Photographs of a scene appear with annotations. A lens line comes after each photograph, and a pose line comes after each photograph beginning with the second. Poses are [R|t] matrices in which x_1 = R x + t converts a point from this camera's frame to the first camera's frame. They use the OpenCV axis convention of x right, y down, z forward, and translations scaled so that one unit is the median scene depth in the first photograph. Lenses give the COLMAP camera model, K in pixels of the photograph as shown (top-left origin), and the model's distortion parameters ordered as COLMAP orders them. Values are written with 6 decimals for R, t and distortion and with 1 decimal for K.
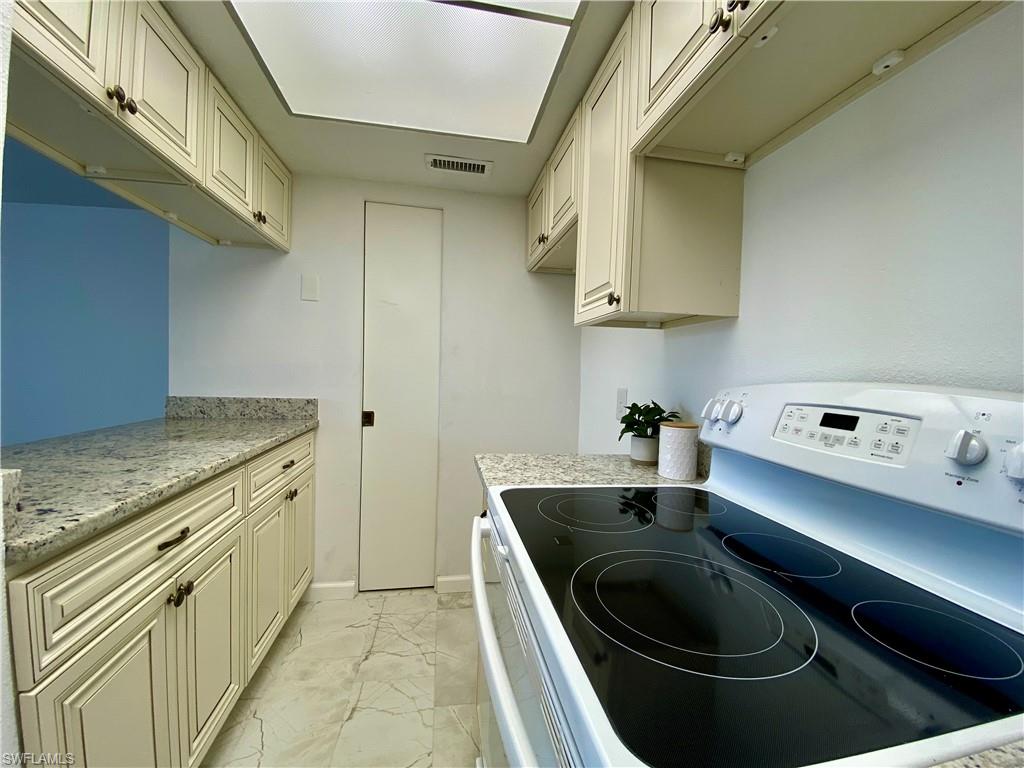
lens RADIAL K [[414.4, 0, 512.0], [0, 414.4, 384.0], [0, 0, 1]] dist [0.029794, -0.029382]
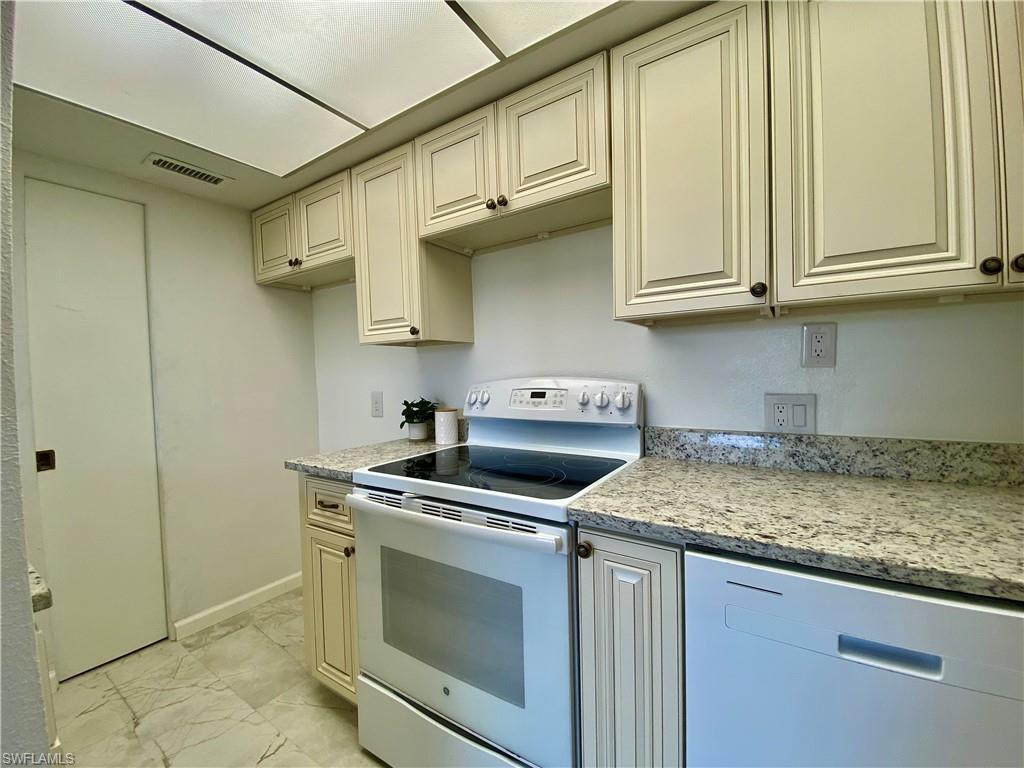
lens RADIAL K [[414.4, 0, 512.0], [0, 414.4, 384.0], [0, 0, 1]] dist [0.029794, -0.029382]
pose [[0.683297, -0.073507, 0.726431, -0.597063], [0.074543, 0.996744, 0.030743, -0.030989], [-0.726325, 0.033144, 0.686551, -0.276674]]
